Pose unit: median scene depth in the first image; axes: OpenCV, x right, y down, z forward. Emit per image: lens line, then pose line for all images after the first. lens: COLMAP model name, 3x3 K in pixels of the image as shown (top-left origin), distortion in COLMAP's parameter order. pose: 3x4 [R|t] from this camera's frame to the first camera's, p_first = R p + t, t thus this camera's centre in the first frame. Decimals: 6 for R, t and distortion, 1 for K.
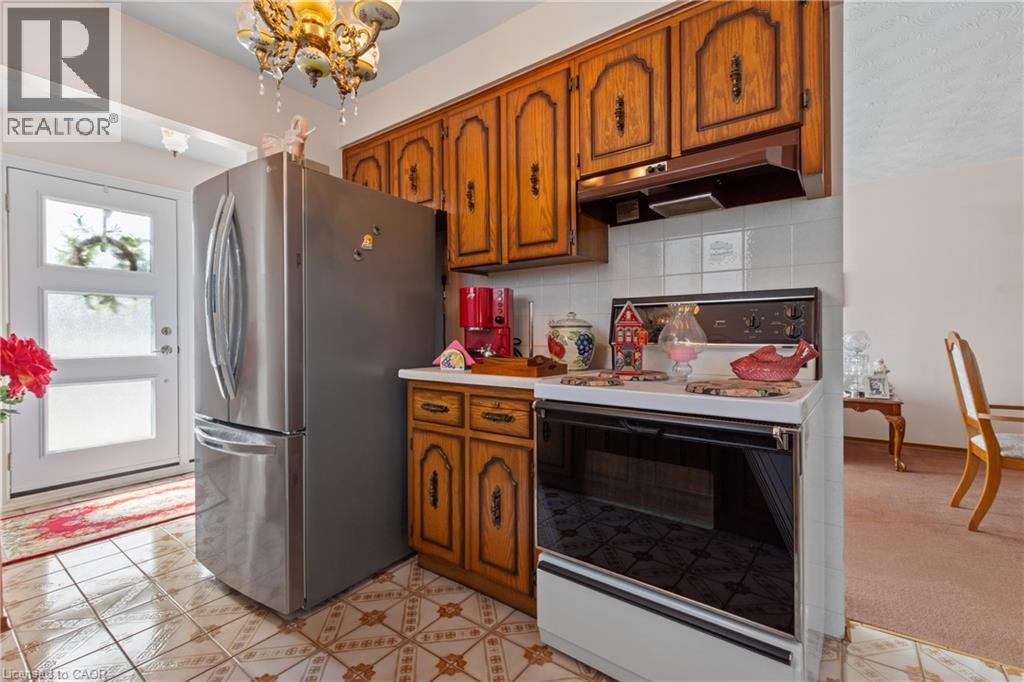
lens RADIAL K [[450.7, 0, 504.8], [0, 450.7, 337.7], [0, 0, 1]] dist [0.009816, -0.000902]
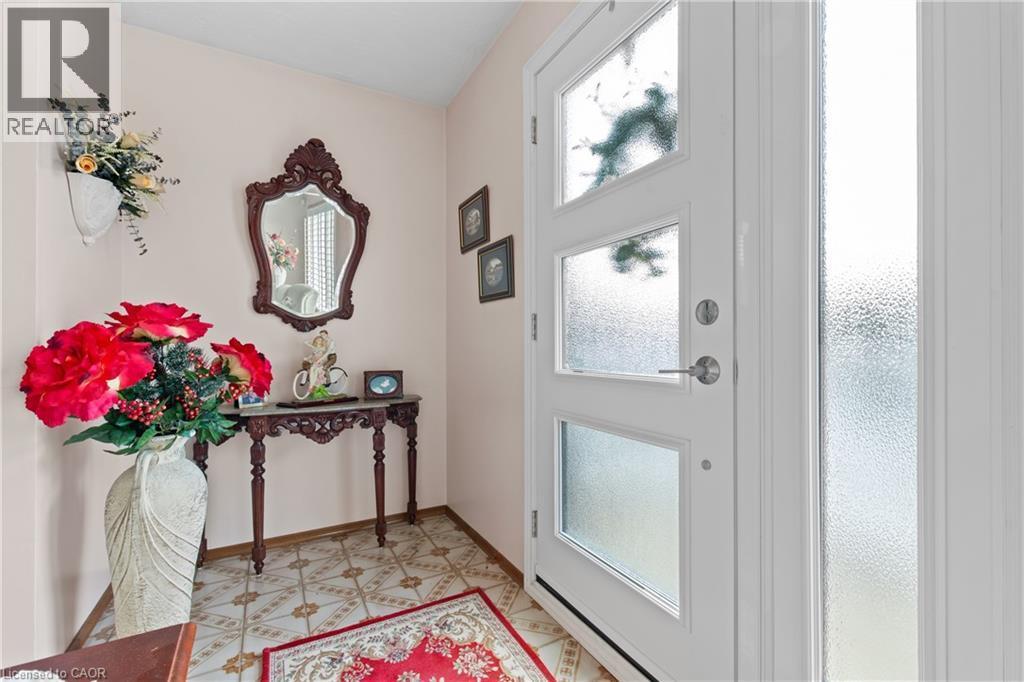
lens RADIAL K [[450.7, 0, 510.5], [0, 450.7, 343.8], [0, 0, 1]] dist [0.009816, -0.000902]
pose [[-0.427360, 0.009690, -0.904030, -0.530237], [0.004669, 0.999953, 0.008511, 0.006728], [0.904070, -0.000583, -0.427385, 1.355012]]
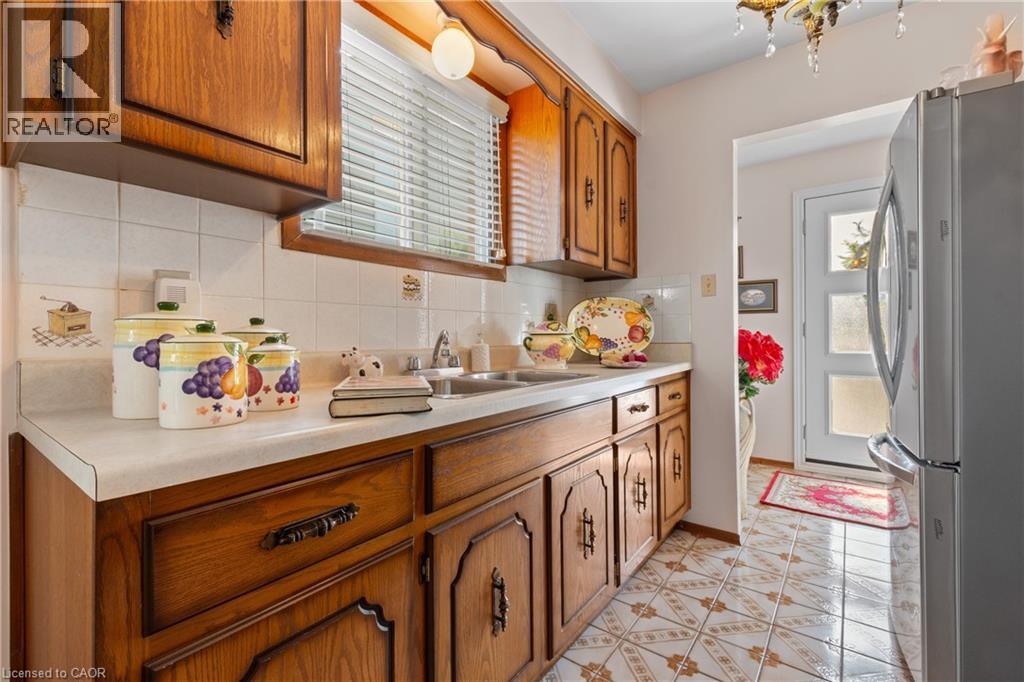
lens RADIAL K [[450.7, 0, 507.4], [0, 450.7, 334.7], [0, 0, 1]] dist [0.009816, -0.000902]
pose [[0.002509, 0.005634, -0.999981, 0.183967], [-0.001820, 0.999982, 0.005630, -0.004638], [0.999995, 0.001806, 0.002519, 0.186313]]
